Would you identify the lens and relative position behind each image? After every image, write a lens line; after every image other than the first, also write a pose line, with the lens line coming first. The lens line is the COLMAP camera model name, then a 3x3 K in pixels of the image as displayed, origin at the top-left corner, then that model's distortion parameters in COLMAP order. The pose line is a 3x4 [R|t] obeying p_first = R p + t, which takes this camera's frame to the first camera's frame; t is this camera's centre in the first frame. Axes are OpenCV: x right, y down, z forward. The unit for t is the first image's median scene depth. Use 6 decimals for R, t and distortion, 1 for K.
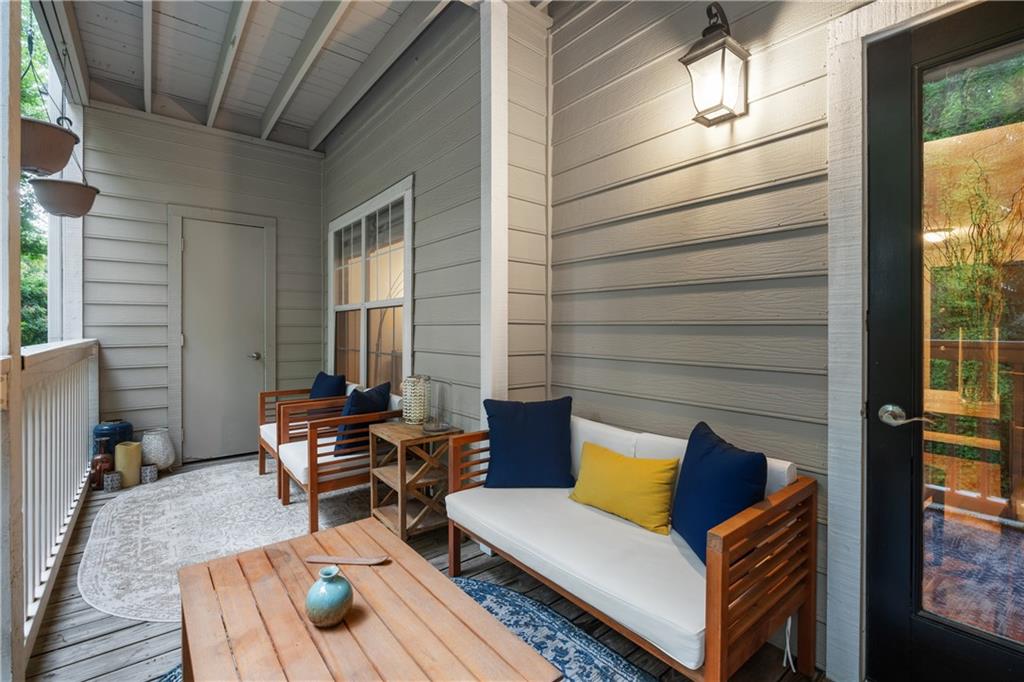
lens RADIAL K [[452.4, 0, 515.2], [0, 452.4, 341.6], [0, 0, 1]] dist [-0.002251, -0.000213]
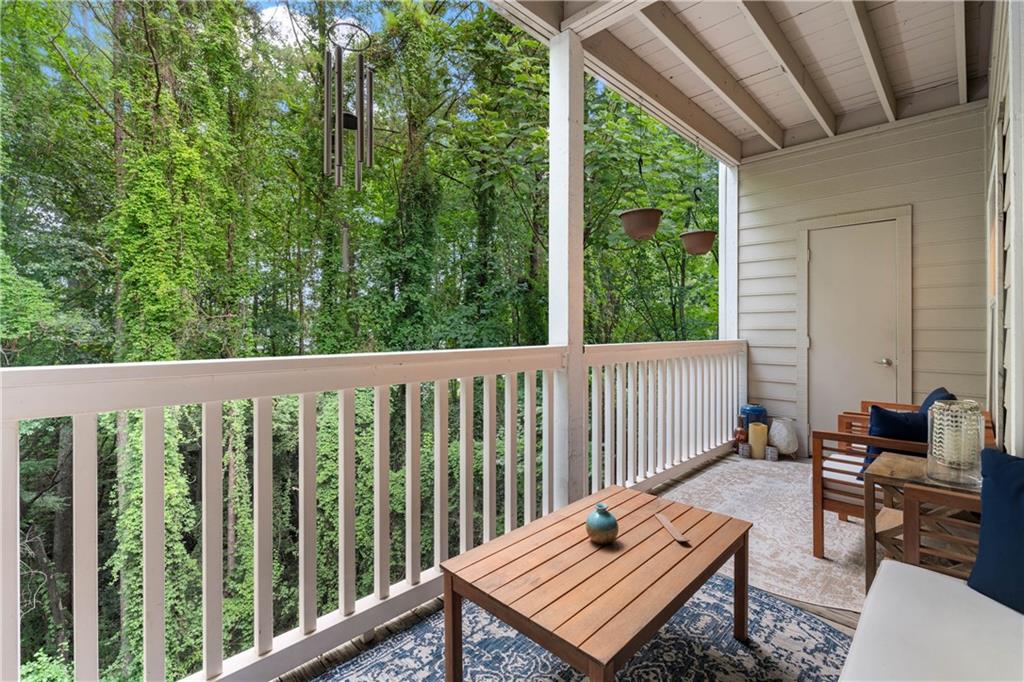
lens RADIAL K [[453.3, 0, 511.0], [0, 453.3, 342.8], [0, 0, 1]] dist [0.006271, 0.000476]
pose [[0.115717, 0.029884, -0.992833, 0.367197], [-0.033555, 0.999094, 0.026162, -0.009390], [0.992715, 0.030287, 0.116615, 0.210670]]
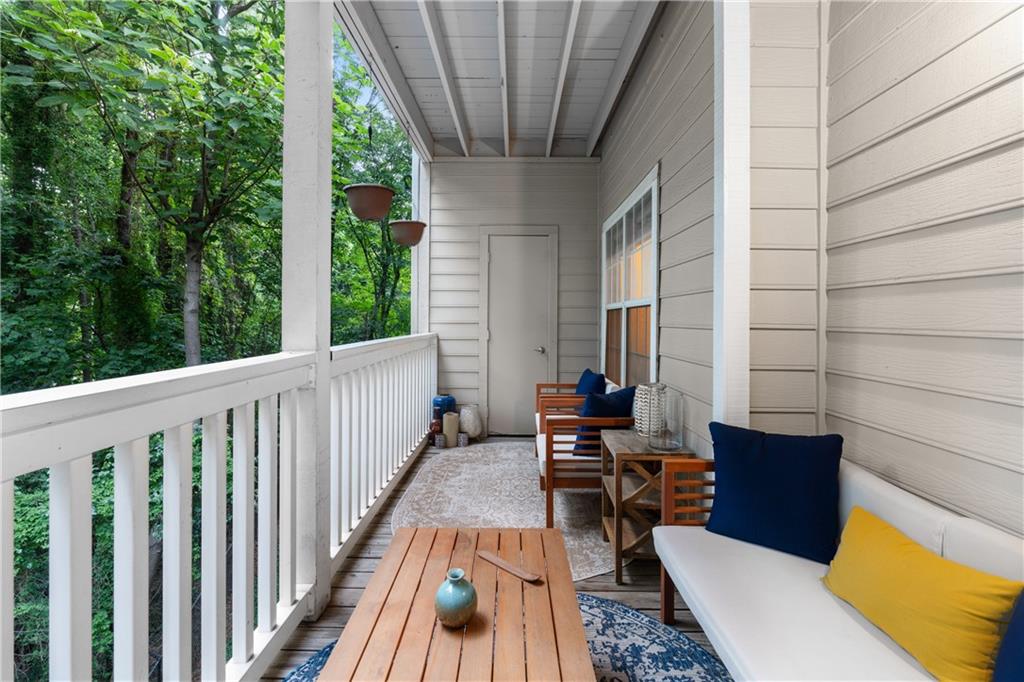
lens RADIAL K [[459.7, 0, 510.9], [0, 459.7, 329.0], [0, 0, 1]] dist [-0.002663, 0.000503]
pose [[0.774416, 0.016800, -0.632454, 0.136367], [-0.024370, 0.999698, -0.003285, -0.022391], [0.632207, 0.017956, 0.774591, 0.096073]]
